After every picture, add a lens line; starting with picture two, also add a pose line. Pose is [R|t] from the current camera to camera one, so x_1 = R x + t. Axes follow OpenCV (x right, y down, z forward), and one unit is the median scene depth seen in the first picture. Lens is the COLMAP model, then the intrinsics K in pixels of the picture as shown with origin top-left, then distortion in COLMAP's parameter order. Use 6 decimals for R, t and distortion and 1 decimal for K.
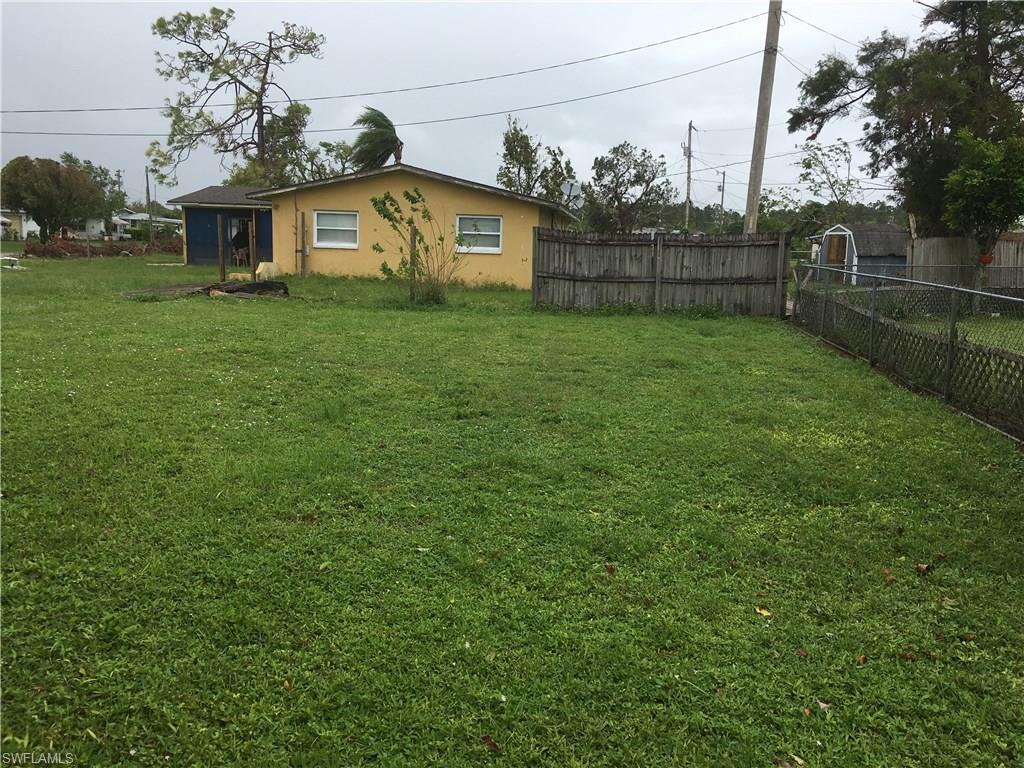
lens RADIAL K [[875.4, 0, 508.3], [0, 875.4, 383.7], [0, 0, 1]] dist [0.096992, -0.142429]
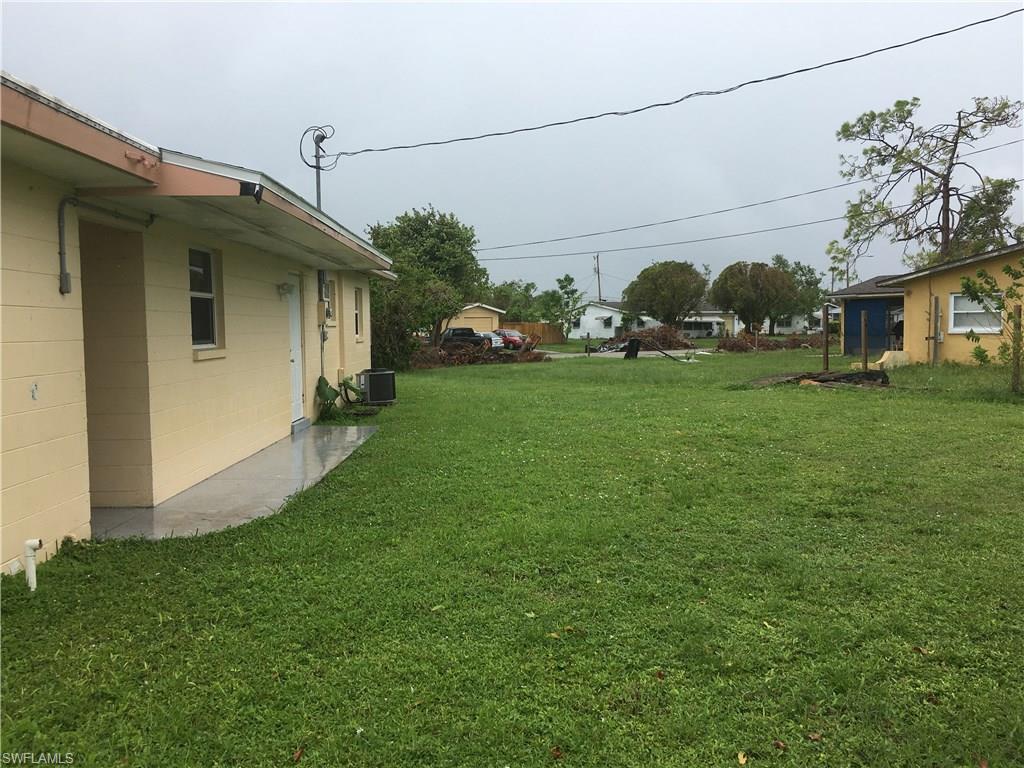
lens RADIAL K [[875.4, 0, 508.3], [0, 875.4, 383.7], [0, 0, 1]] dist [0.096992, -0.142429]
pose [[0.661359, 0.008752, -0.750018, 0.130503], [-0.085906, 0.994236, -0.064150, -0.003889], [0.745134, 0.106857, 0.658299, 0.046716]]
